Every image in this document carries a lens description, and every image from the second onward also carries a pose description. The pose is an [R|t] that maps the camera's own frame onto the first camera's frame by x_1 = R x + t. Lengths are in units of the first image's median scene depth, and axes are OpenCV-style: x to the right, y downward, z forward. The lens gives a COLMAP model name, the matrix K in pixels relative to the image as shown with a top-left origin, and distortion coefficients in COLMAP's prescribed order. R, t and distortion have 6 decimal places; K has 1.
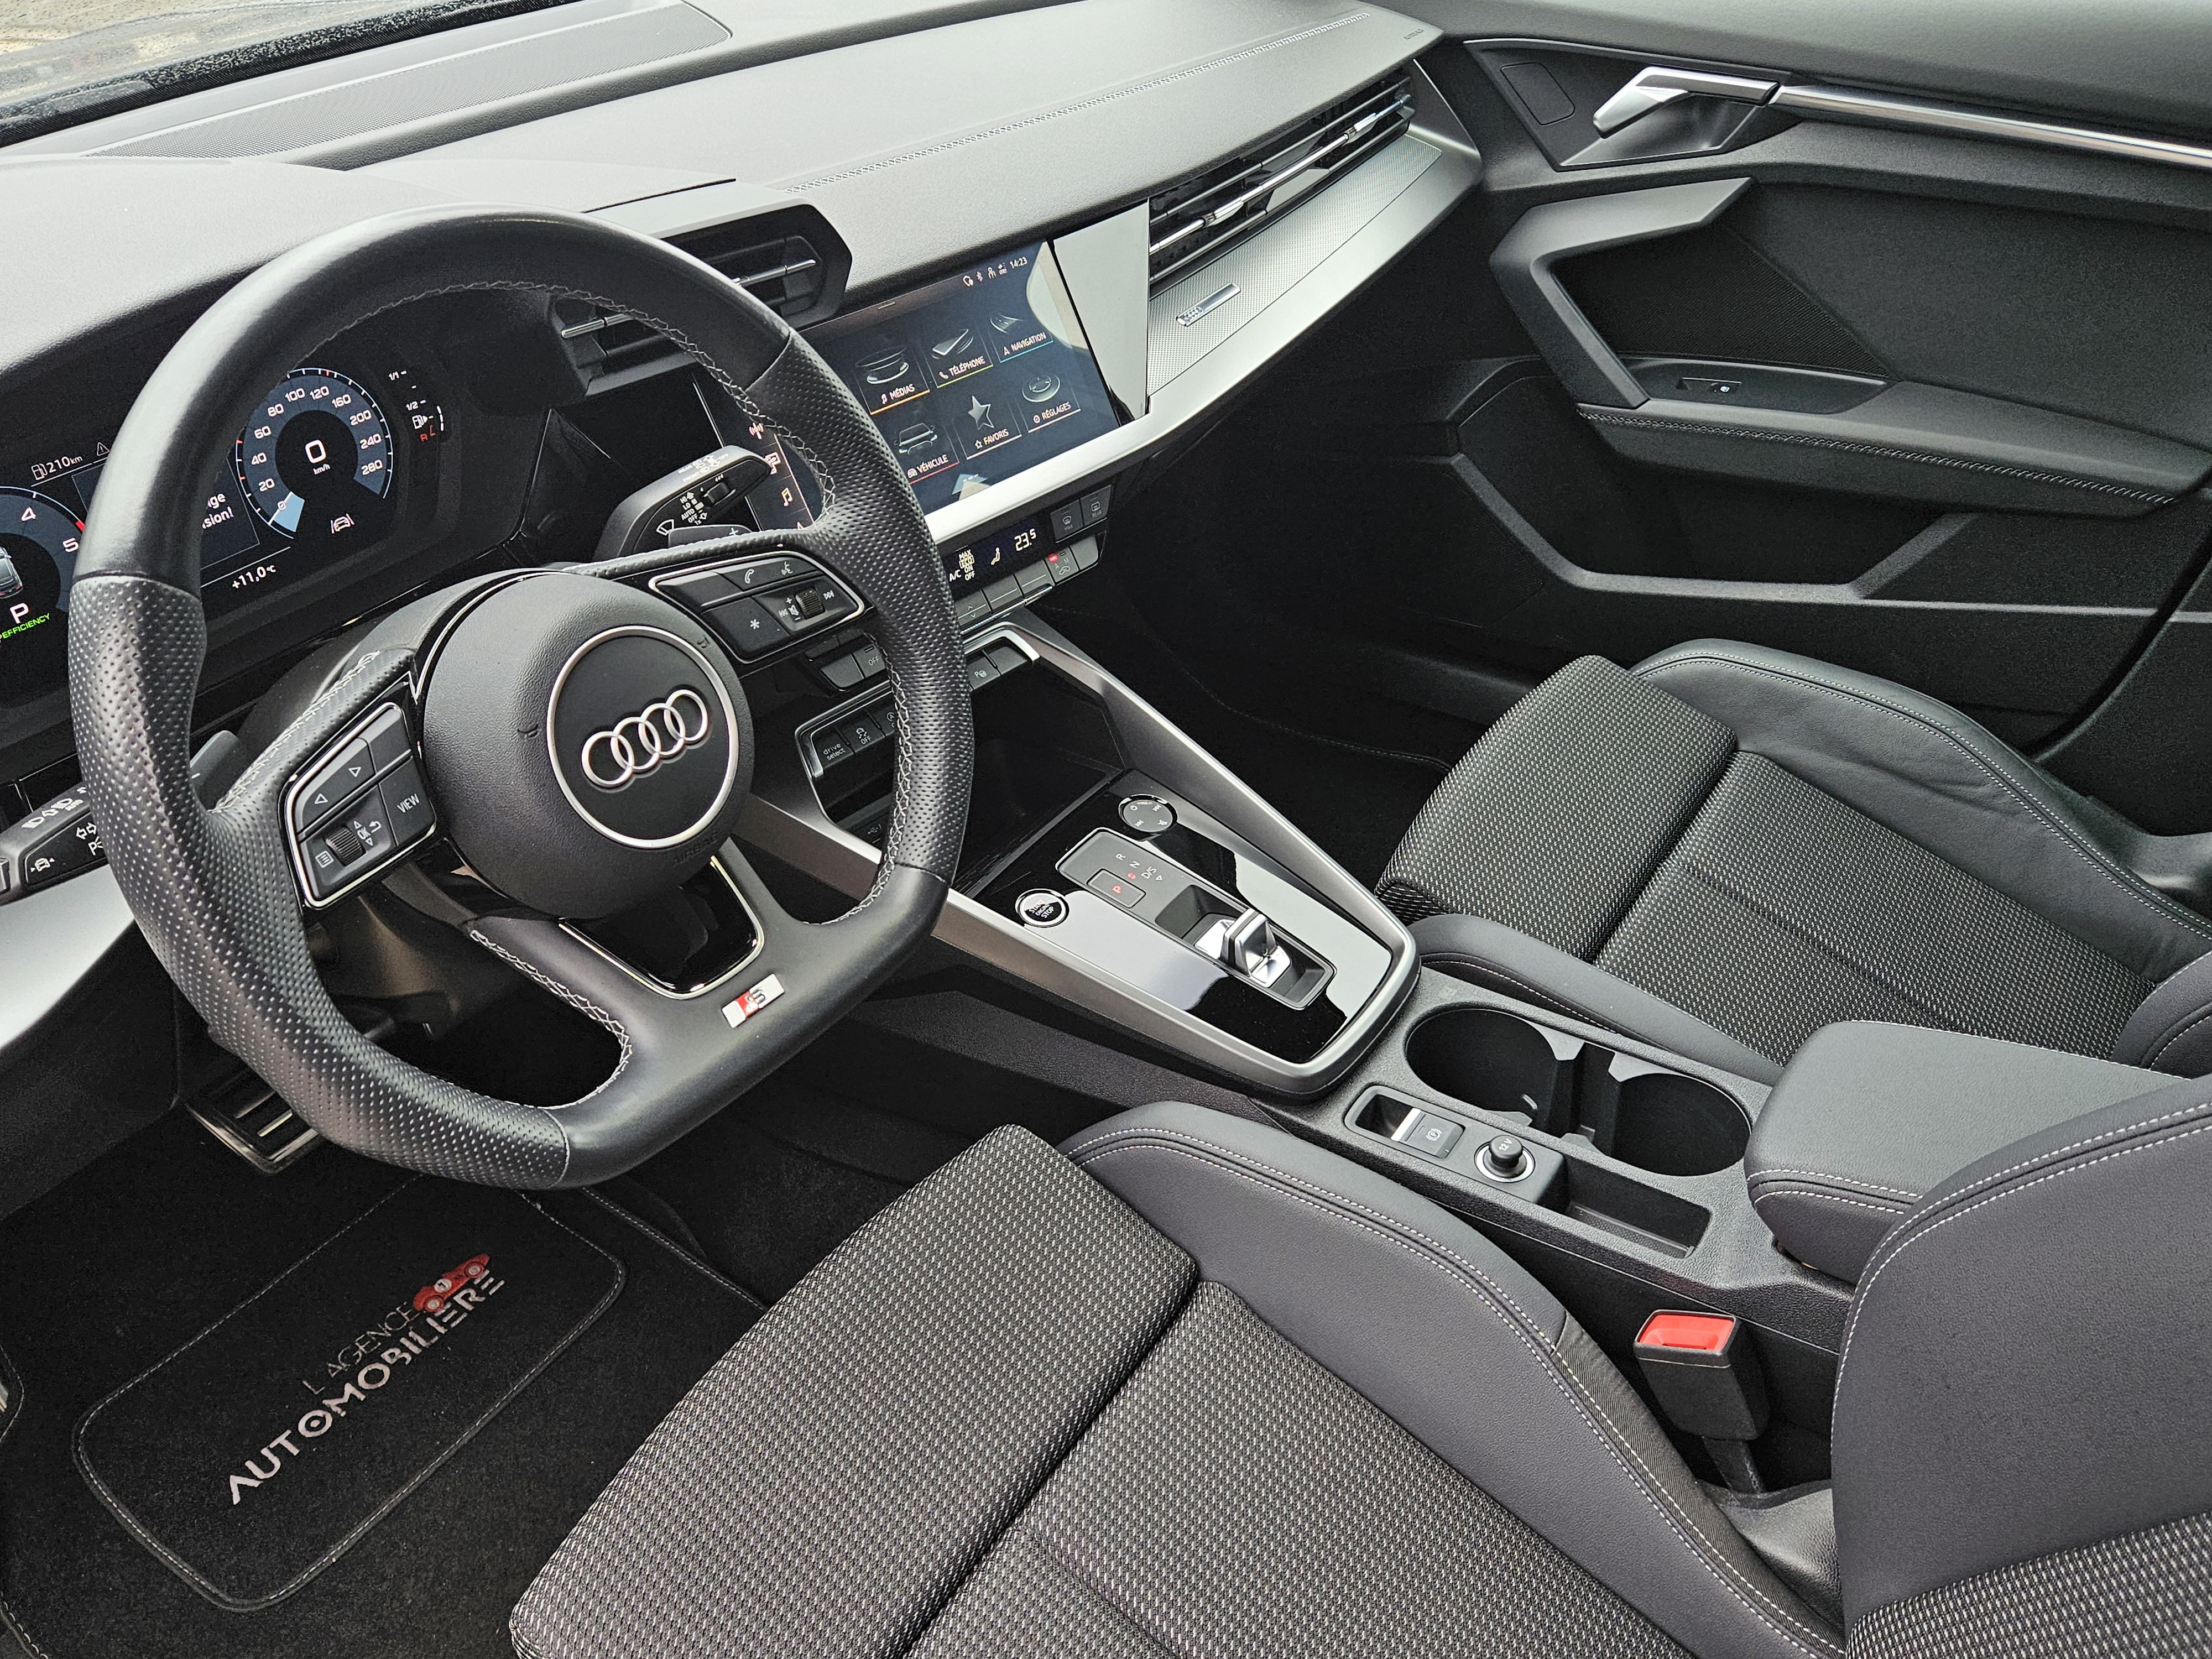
lens RADIAL K [[1818.6, 0, 1094.7], [0, 1818.6, 849.9], [0, 0, 1]] dist [0.050364, -0.025388]
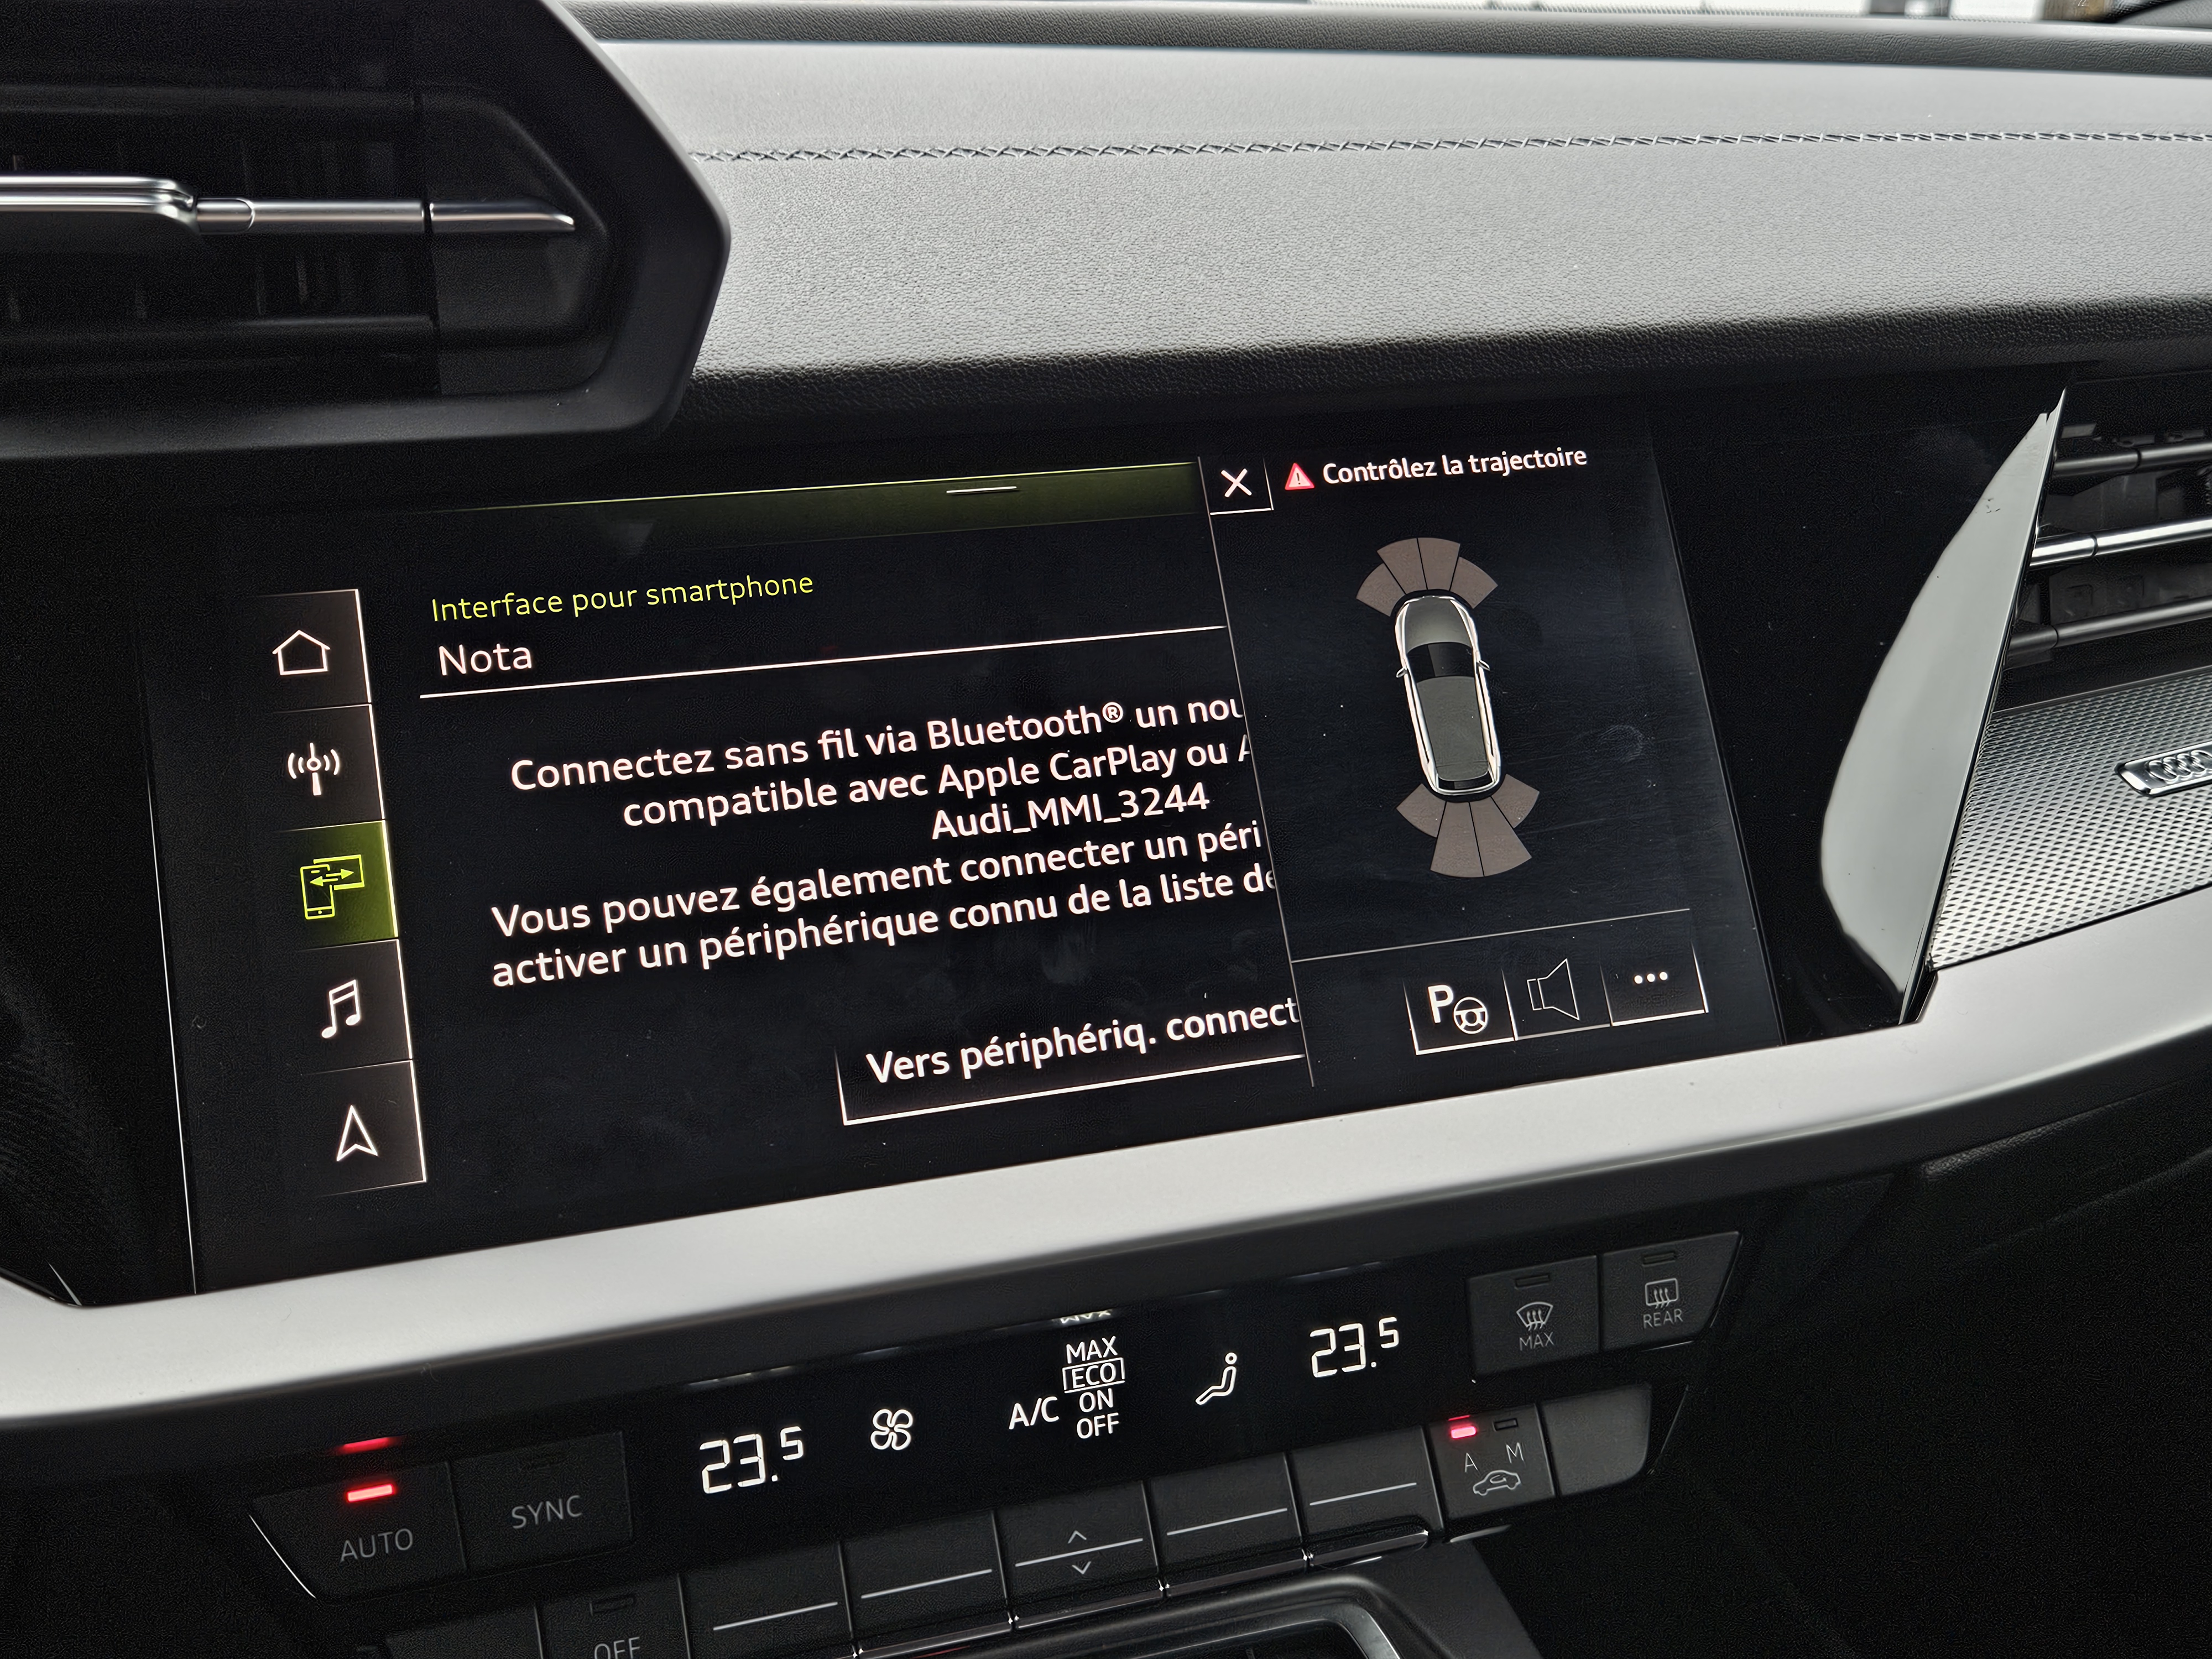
lens RADIAL K [[2430.9, 0, 1116.6], [0, 2430.9, 828.2], [0, 0, 1]] dist [0.041373, 0.000000]
pose [[0.886237, 0.157894, -0.435493, 0.085522], [-0.283110, 0.928725, -0.239411, -0.147823], [0.366651, 0.335467, 0.867772, 0.643468]]
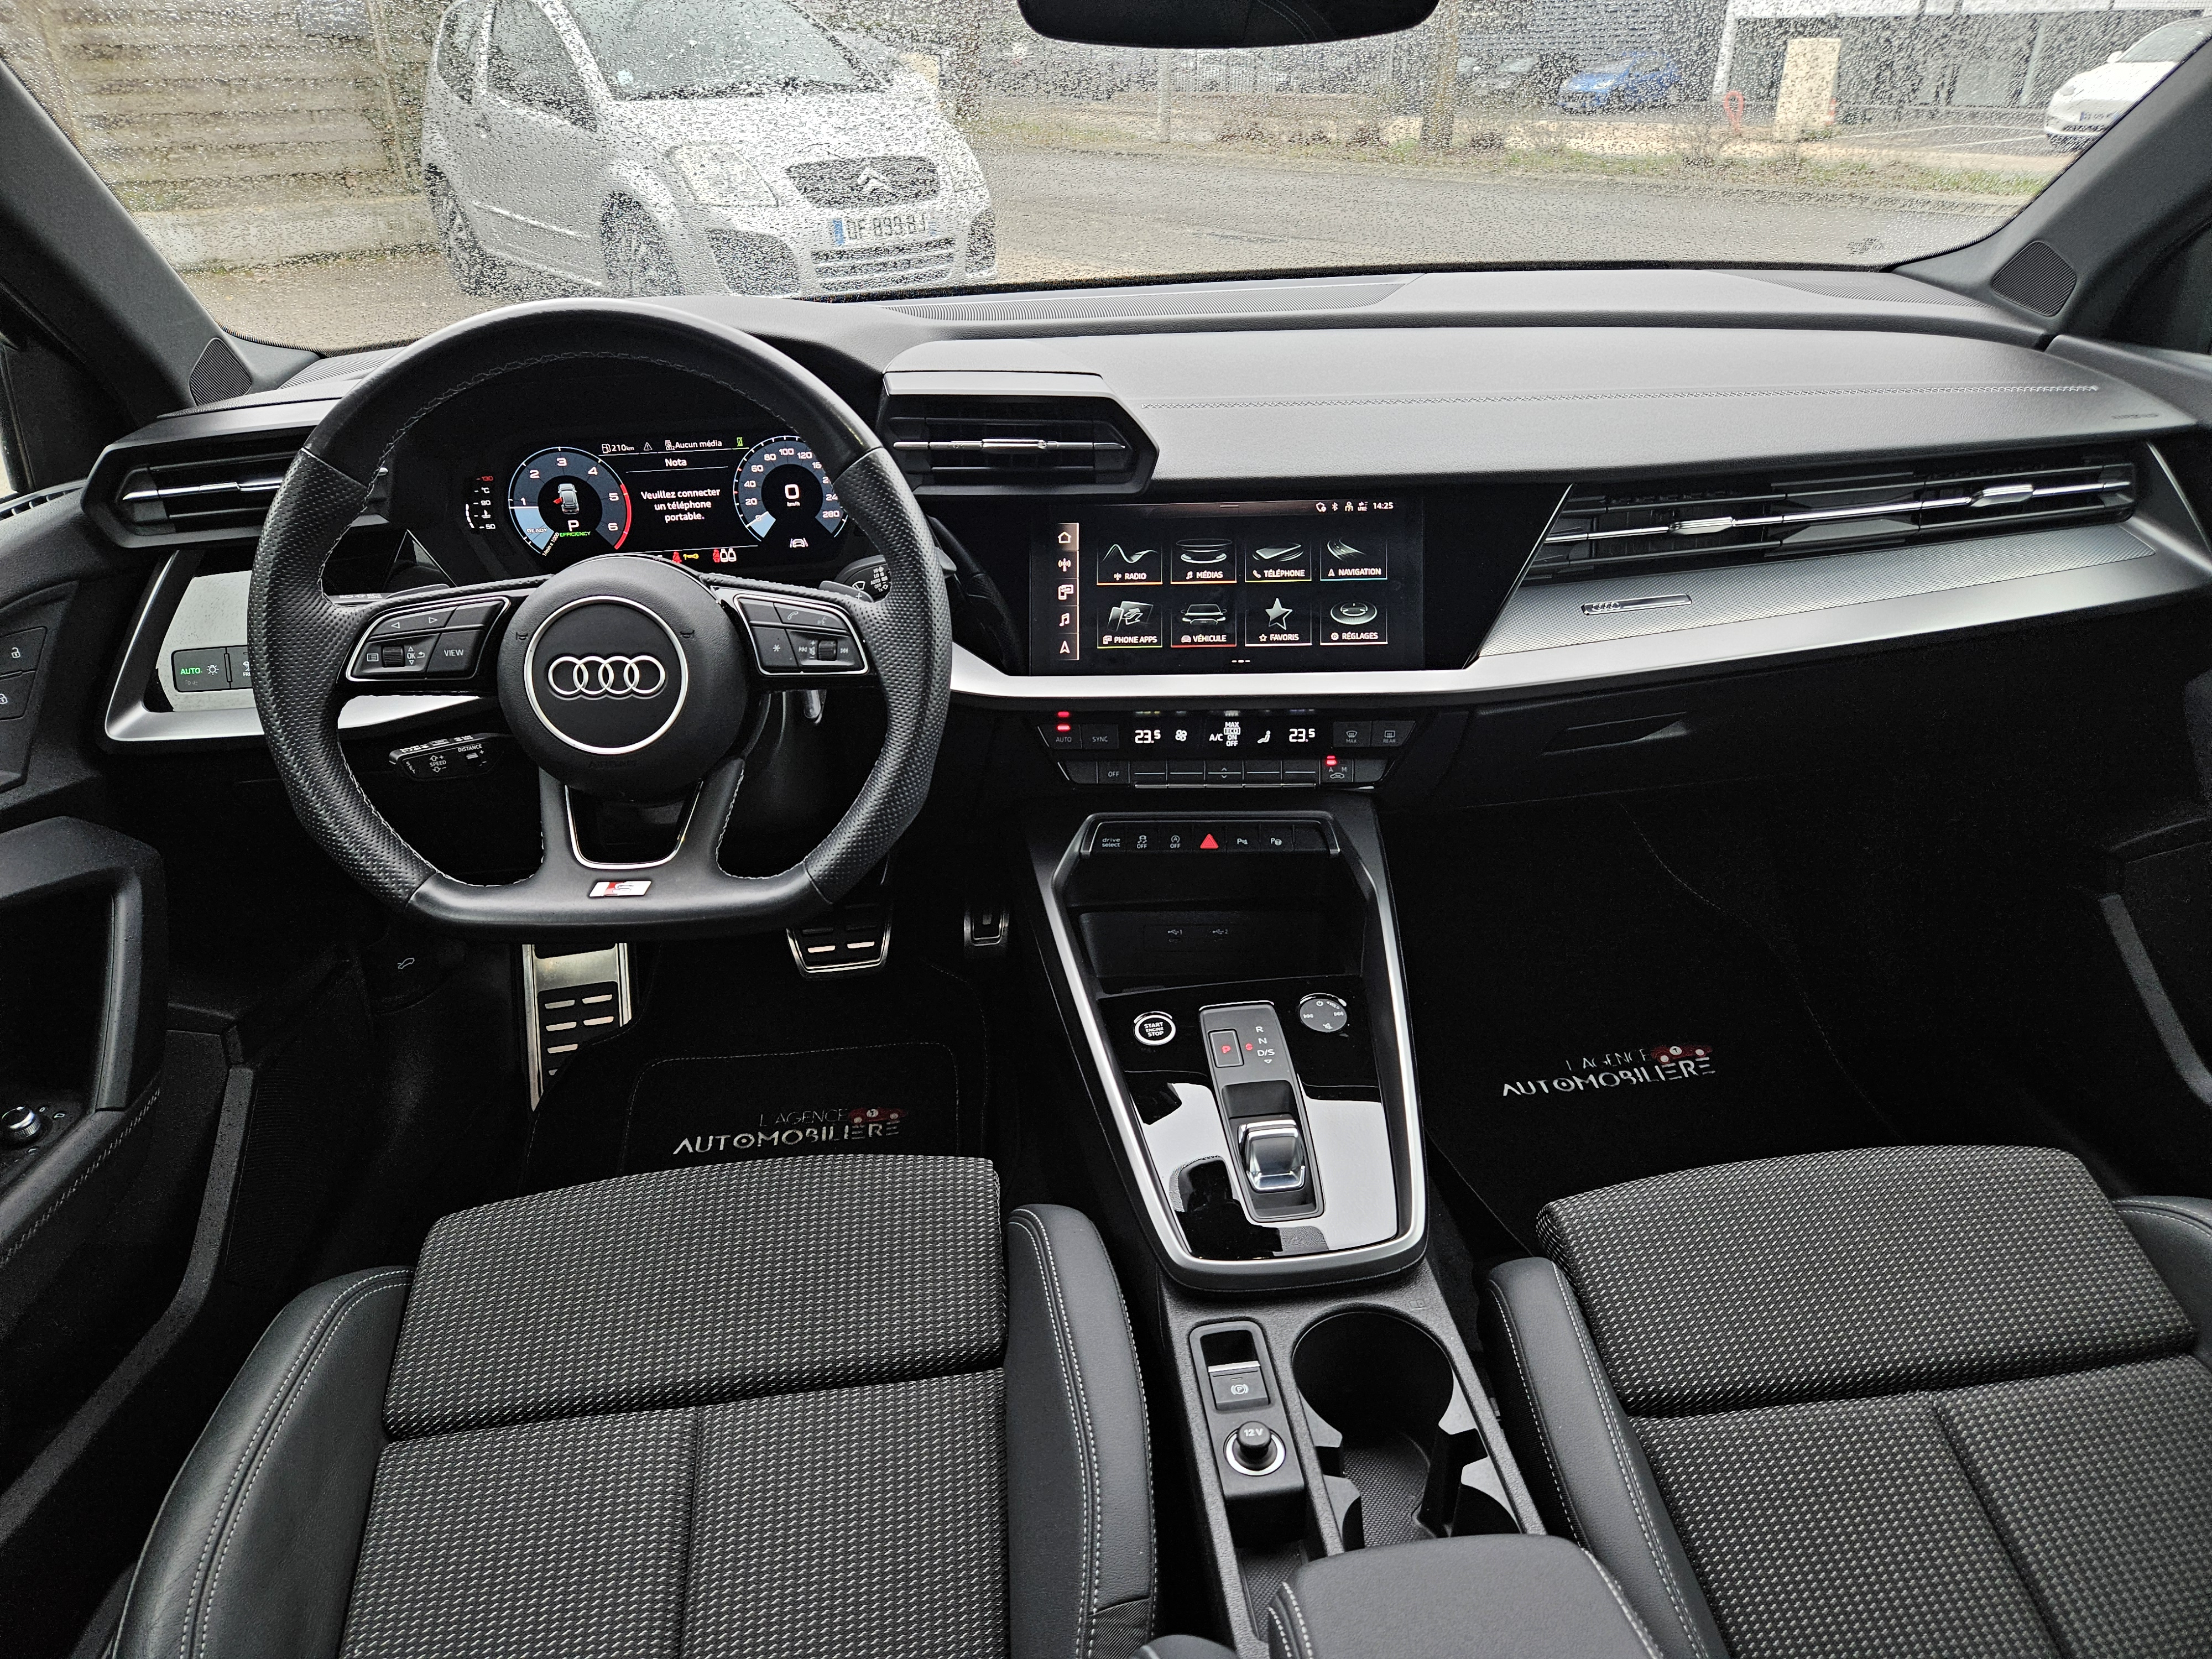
lens RADIAL K [[1467.6, 0, 1111.6], [0, 1467.6, 836.6], [0, 0, 1]] dist [0.048720, -0.016282]
pose [[0.653107, 0.360513, -0.665944, 0.527934], [-0.432708, 0.899364, 0.062509, -0.123227], [0.621462, 0.247334, 0.743378, 0.273982]]
